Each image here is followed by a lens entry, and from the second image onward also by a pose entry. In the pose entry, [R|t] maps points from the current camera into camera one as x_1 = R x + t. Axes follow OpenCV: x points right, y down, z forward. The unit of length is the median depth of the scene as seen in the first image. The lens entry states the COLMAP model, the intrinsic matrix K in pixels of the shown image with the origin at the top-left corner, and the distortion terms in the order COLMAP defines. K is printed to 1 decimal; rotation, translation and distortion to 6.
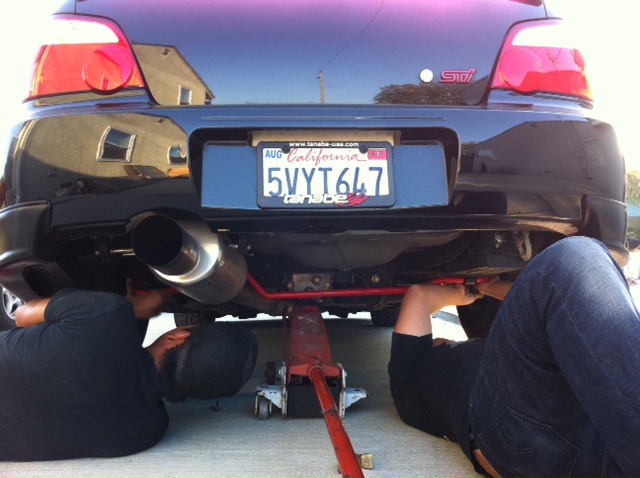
lens RADIAL K [[585.4, 0, 320.4], [0, 585.4, 239.2], [0, 0, 1]] dist [0.041433, 0.001336]
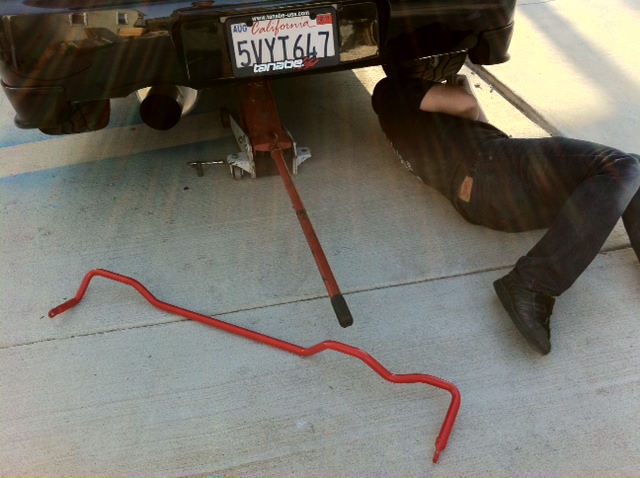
lens RADIAL K [[585.4, 0, 322.5], [0, 585.4, 238.6], [0, 0, 1]] dist [0.041433, 0.001336]
pose [[0.983556, -0.127218, 0.128195, -0.122611], [0.019367, 0.780010, 0.625468, -0.561050], [-0.179564, -0.612699, 0.769647, -0.220792]]
